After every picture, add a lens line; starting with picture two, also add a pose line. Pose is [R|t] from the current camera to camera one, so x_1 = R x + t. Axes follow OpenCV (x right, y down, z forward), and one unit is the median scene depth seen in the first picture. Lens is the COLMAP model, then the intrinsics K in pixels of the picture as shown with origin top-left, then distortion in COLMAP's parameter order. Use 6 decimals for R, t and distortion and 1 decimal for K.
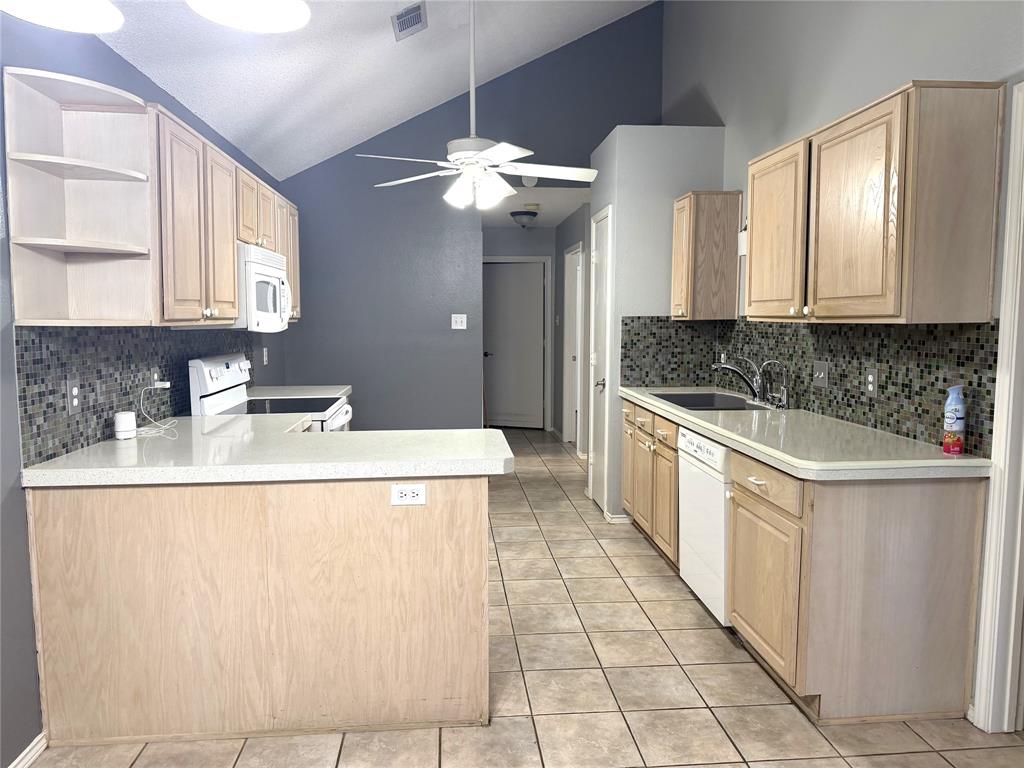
lens RADIAL K [[709.6, 0, 512.0], [0, 709.6, 384.0], [0, 0, 1]] dist [0.084351, -0.122172]
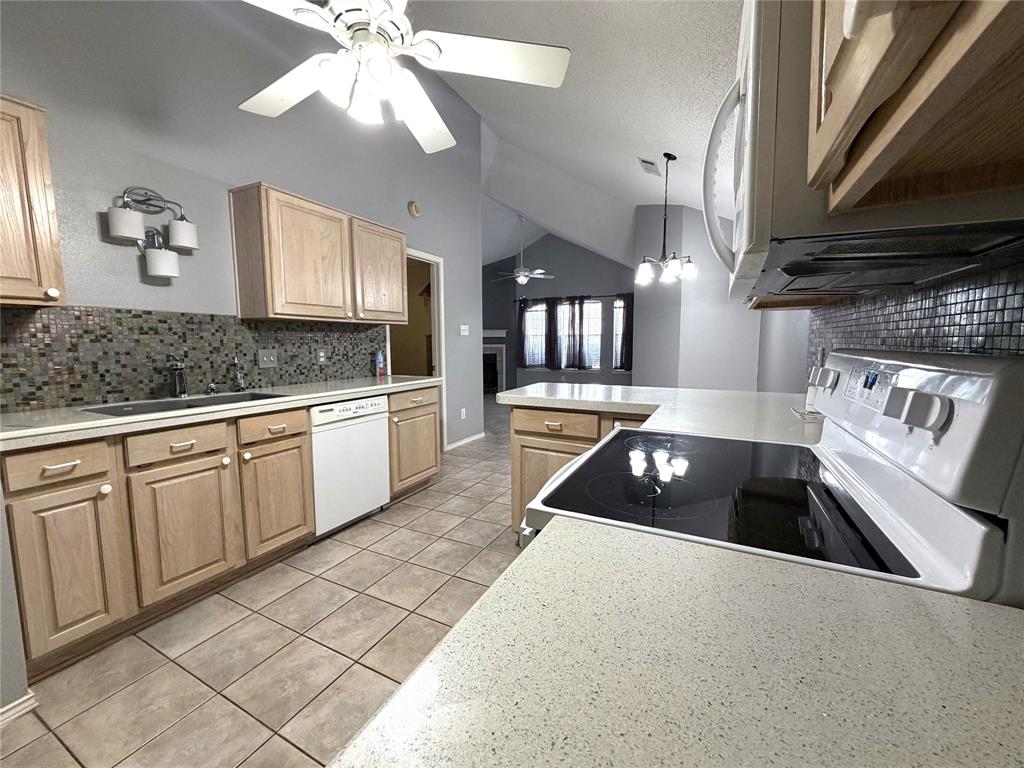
lens RADIAL K [[407.1, 0, 512.0], [0, 407.1, 384.0], [0, 0, 1]] dist [0.001469, 0.000031]
pose [[-0.844868, -0.047265, 0.532882, -0.446210], [0.059148, 0.981730, 0.180853, -0.090751], [-0.531695, 0.184316, -0.826637, 1.598327]]
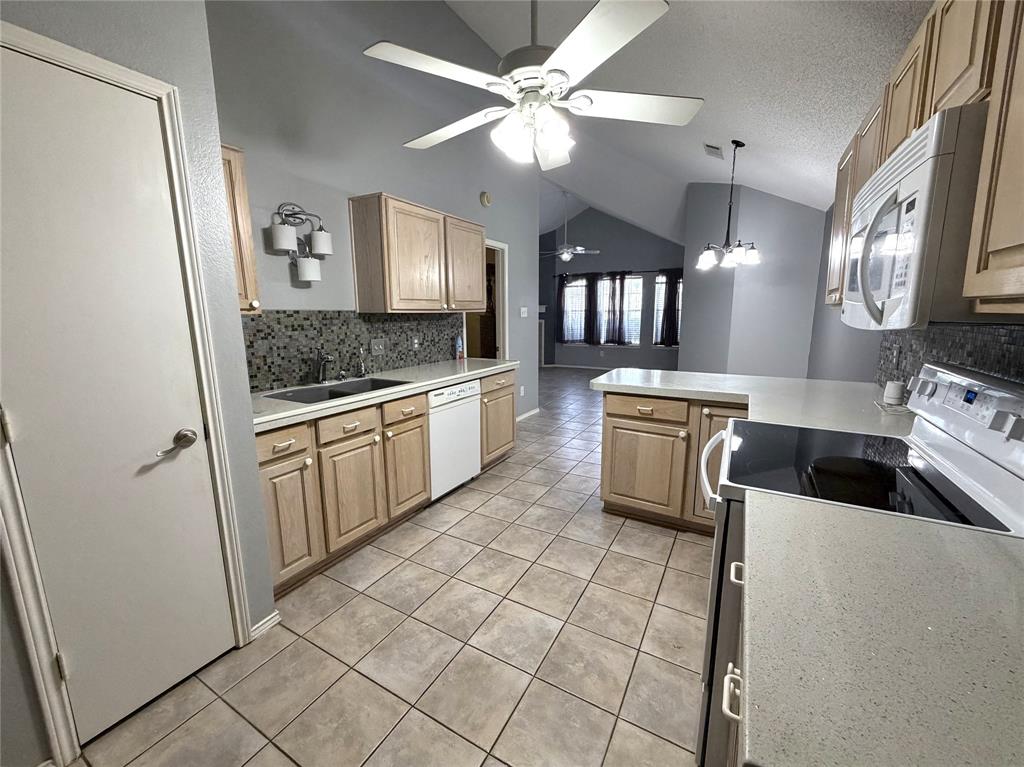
lens RADIAL K [[410.6, 0, 512.0], [0, 410.6, 383.5], [0, 0, 1]] dist [0.001871, 0.000238]
pose [[-0.818999, -0.088686, 0.566900, -0.375784], [0.067109, 0.966398, 0.248135, -0.159187], [-0.569858, 0.241267, -0.785527, 1.768733]]
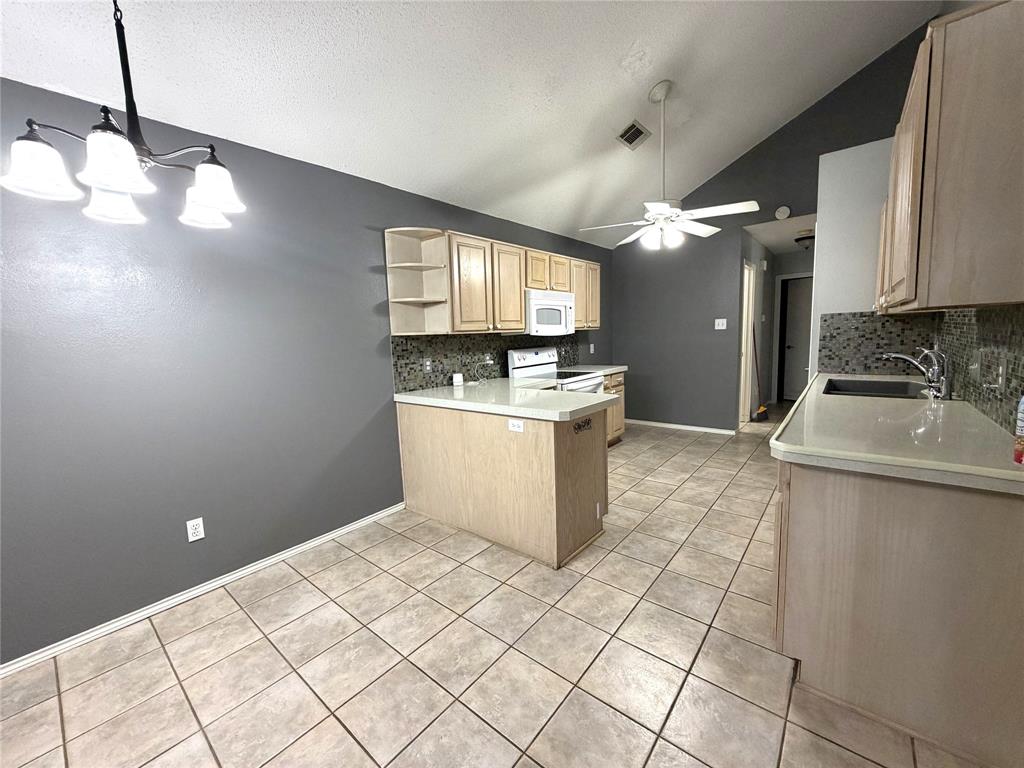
lens RADIAL K [[407.1, 0, 512.0], [0, 407.1, 384.0], [0, 0, 1]] dist [0.001469, 0.000031]
pose [[0.704706, 0.057769, -0.707144, 0.430436], [-0.026389, 0.998124, 0.055242, -0.002574], [0.709008, -0.020269, 0.704909, 0.219578]]
